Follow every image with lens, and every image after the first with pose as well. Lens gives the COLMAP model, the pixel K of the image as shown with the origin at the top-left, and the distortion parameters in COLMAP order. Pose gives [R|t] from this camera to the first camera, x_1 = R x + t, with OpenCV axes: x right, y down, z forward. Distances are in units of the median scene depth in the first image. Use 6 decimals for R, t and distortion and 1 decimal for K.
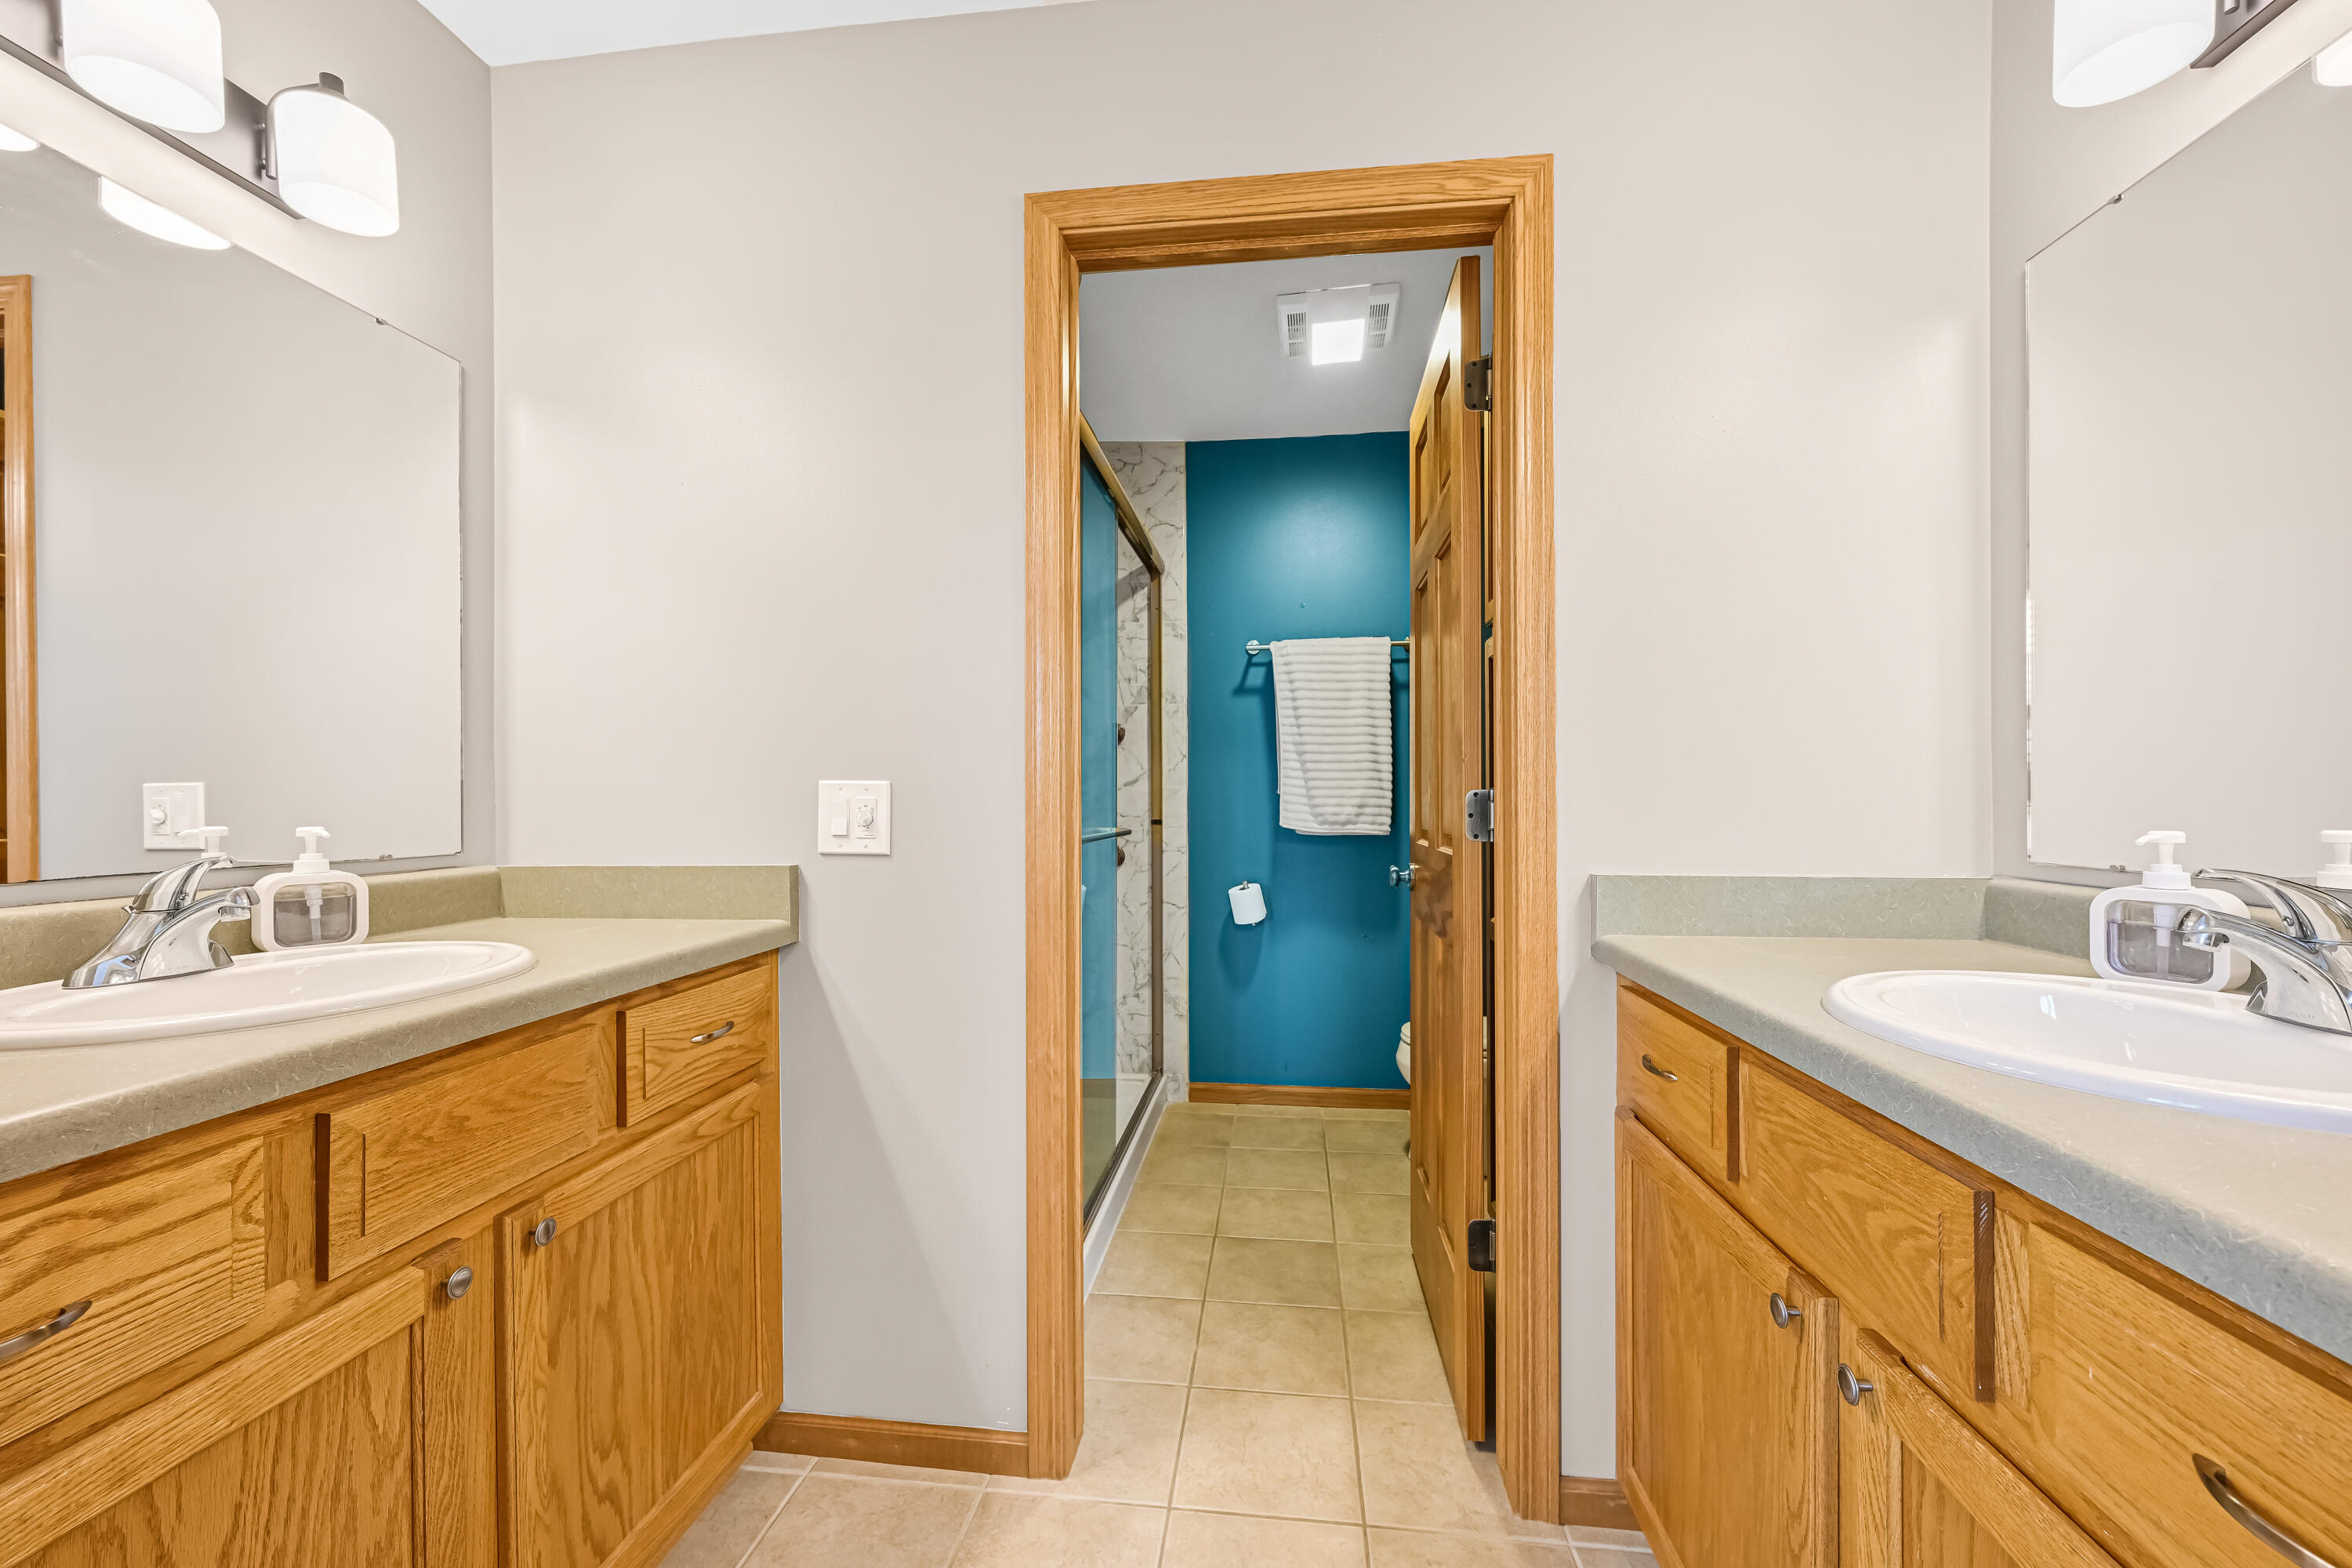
lens RADIAL K [[964.8, 0, 1170.9], [0, 964.8, 807.9], [0, 0, 1]] dist [0.000028, -0.000059]
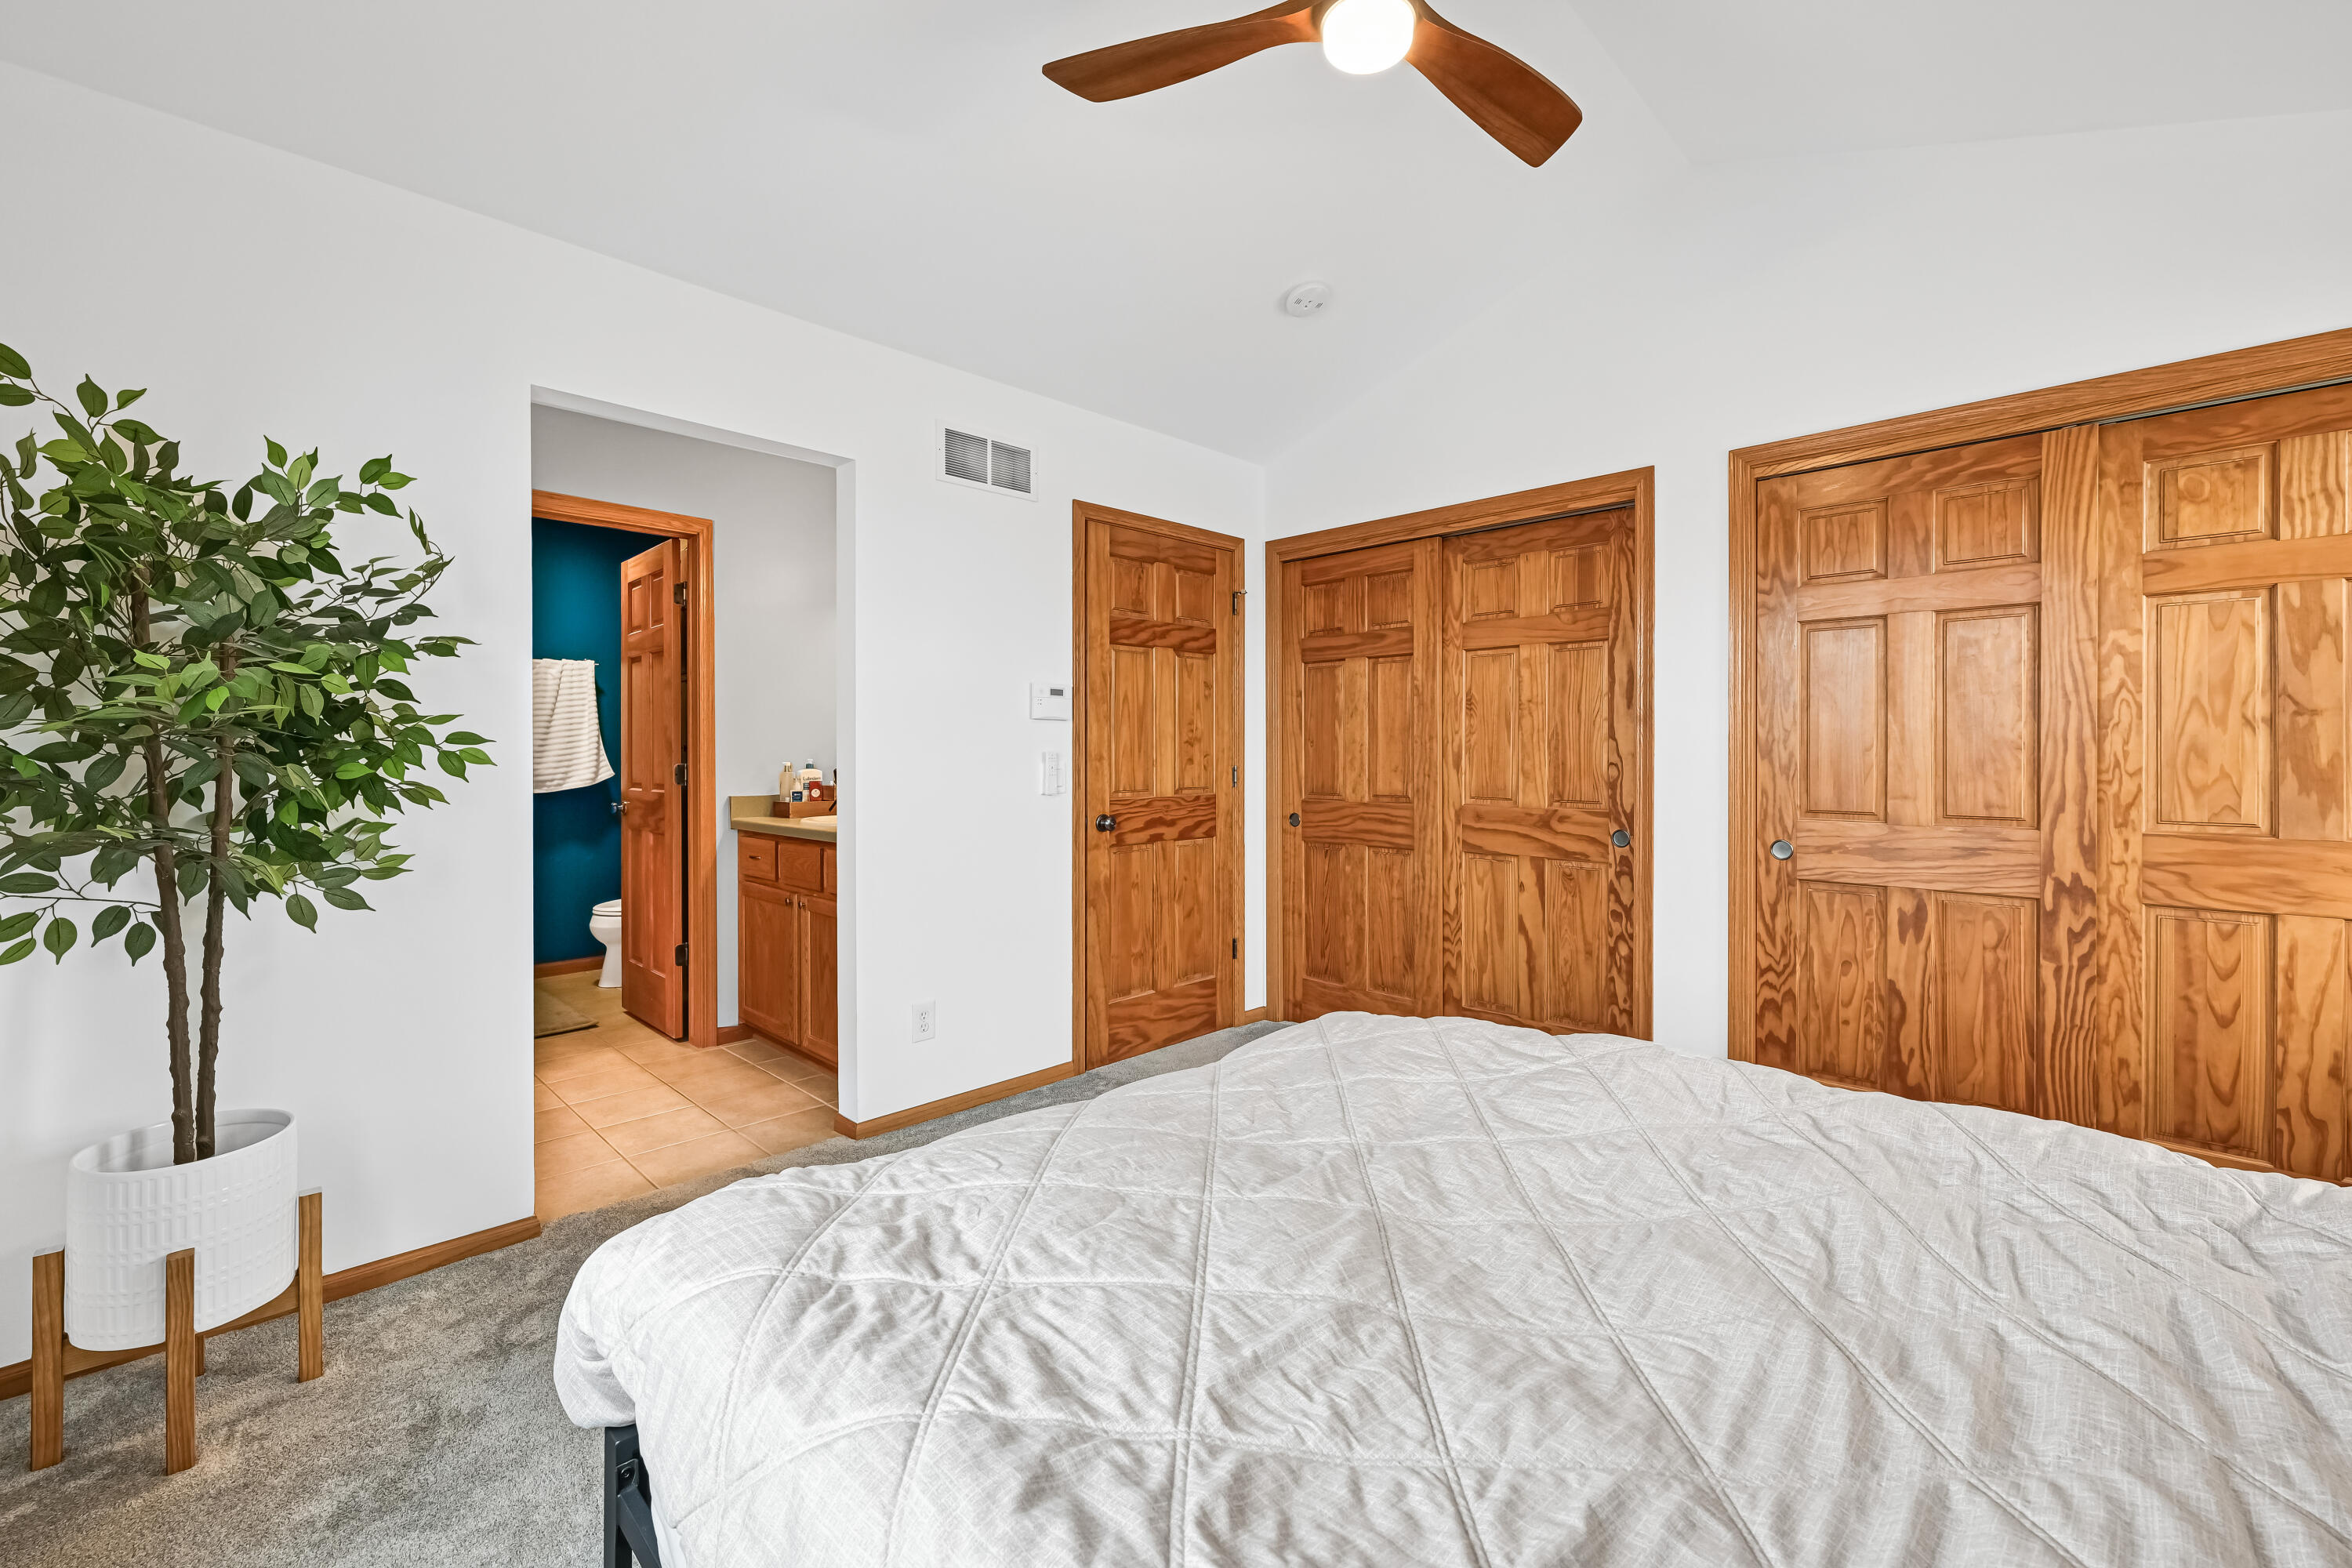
lens RADIAL K [[979.4, 0, 1176.0], [0, 979.4, 784.0], [0, 0, 1]] dist [-0.000897, 0.000110]
pose [[0.629715, -0.000305, 0.776826, -0.863581], [0.001068, 0.999999, -0.000474, 0.036060], [-0.776825, 0.001128, 0.629715, -1.619499]]
